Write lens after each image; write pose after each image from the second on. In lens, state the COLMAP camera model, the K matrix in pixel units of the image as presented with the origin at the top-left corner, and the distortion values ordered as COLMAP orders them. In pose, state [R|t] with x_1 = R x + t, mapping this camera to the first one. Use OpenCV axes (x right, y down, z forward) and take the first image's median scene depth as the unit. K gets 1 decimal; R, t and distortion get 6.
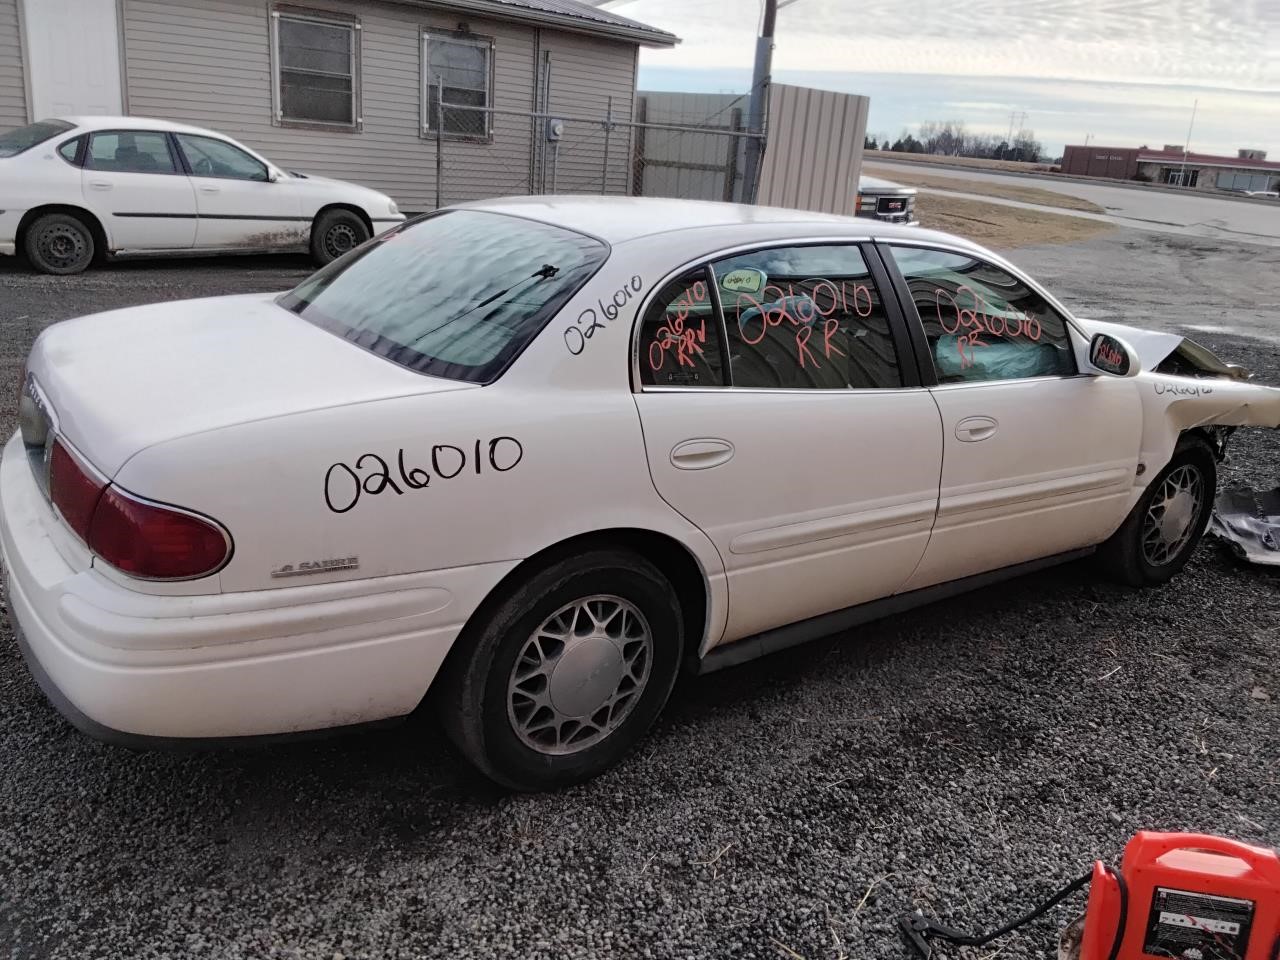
lens RADIAL K [[1019.8, 0, 643.0], [0, 1019.8, 474.0], [0, 0, 1]] dist [0.062648, -0.102407]
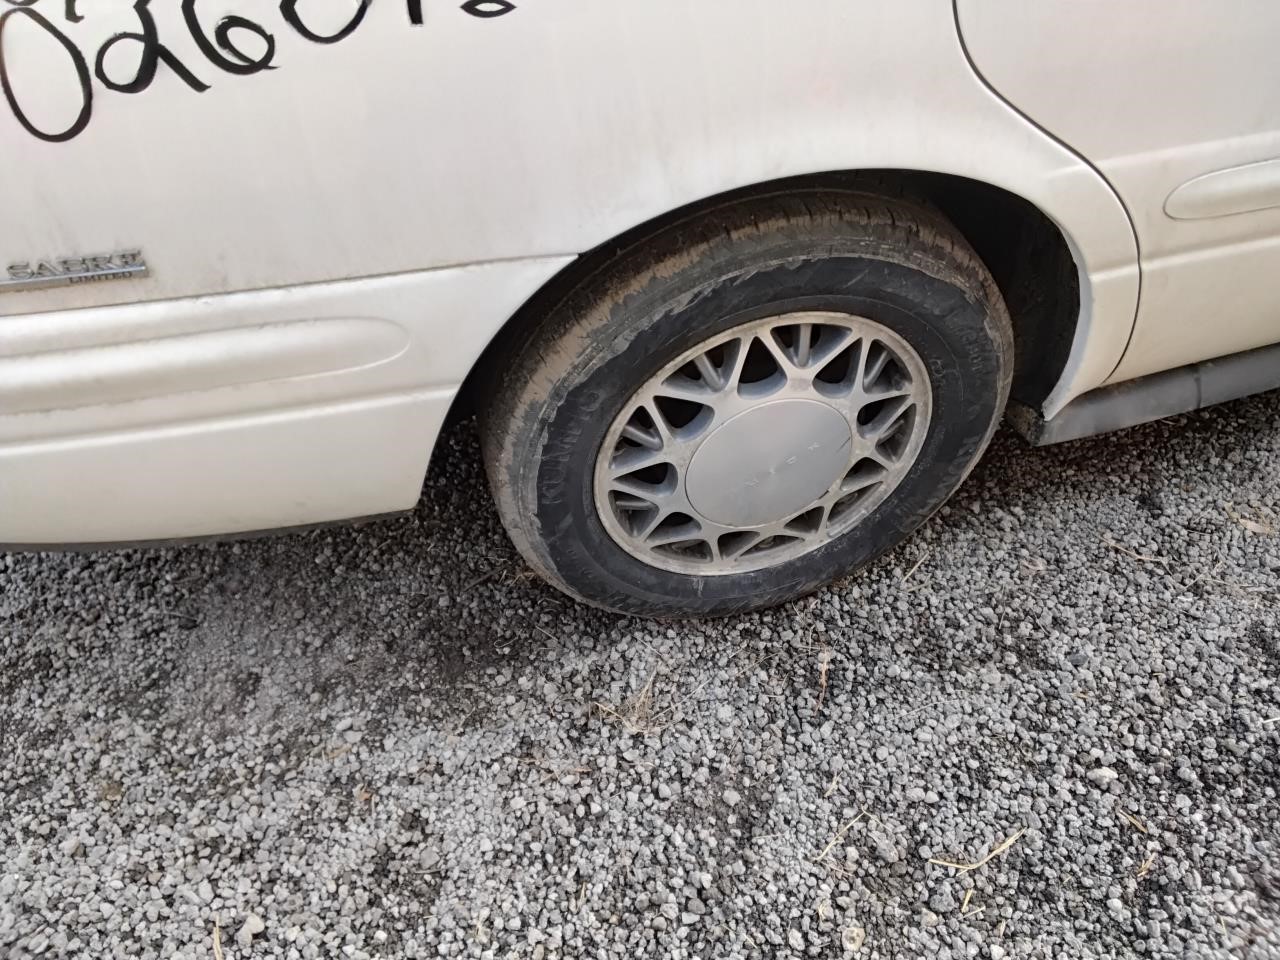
lens RADIAL K [[1019.8, 0, 640.0], [0, 1019.8, 479.6], [0, 0, 1]] dist [0.062648, -0.102407]
pose [[0.925828, 0.173509, -0.335763, 0.053296], [0.012995, 0.873252, 0.487095, -0.032584], [0.377721, -0.455330, 0.806227, 0.604195]]
